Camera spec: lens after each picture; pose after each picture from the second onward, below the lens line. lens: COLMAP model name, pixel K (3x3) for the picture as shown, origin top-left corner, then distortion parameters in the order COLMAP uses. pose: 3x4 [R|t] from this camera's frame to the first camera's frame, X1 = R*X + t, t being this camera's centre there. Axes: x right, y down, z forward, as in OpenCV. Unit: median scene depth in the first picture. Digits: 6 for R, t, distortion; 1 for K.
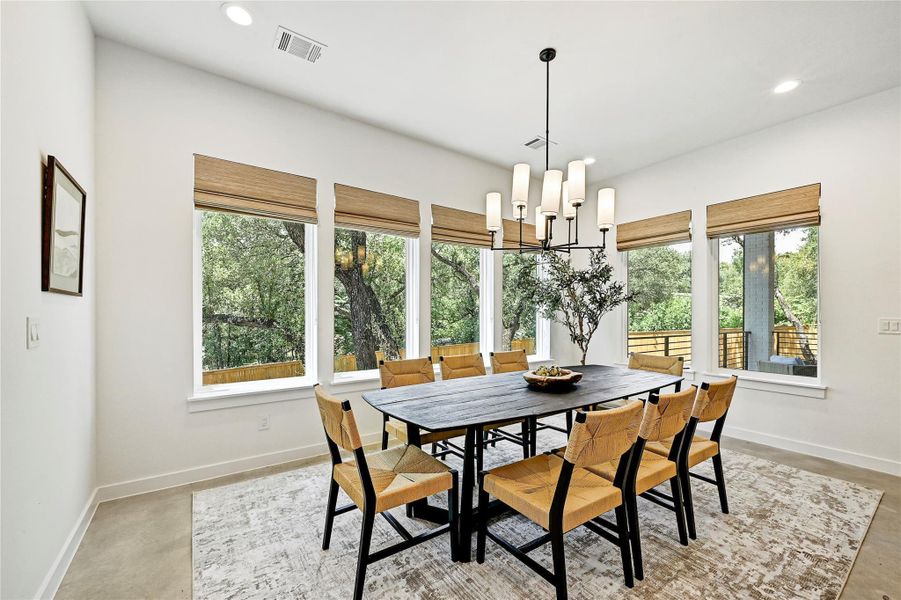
lens RADIAL K [[363.1, 0, 459.6], [0, 363.1, 313.9], [0, 0, 1]] dist [-0.002037, -0.000467]
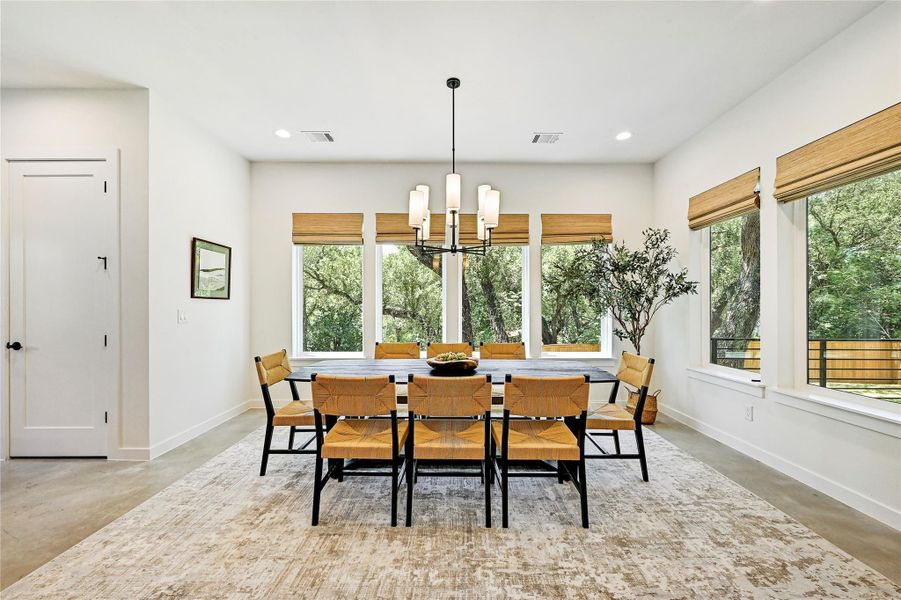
lens RADIAL K [[363.1, 0, 453.3], [0, 363.1, 303.7], [0, 0, 1]] dist [-0.002037, -0.000467]
pose [[0.817257, -0.008752, -0.576207, 0.833259], [0.001737, 0.999918, -0.012724, 0.001937], [0.576271, 0.009398, 0.817205, 0.055126]]
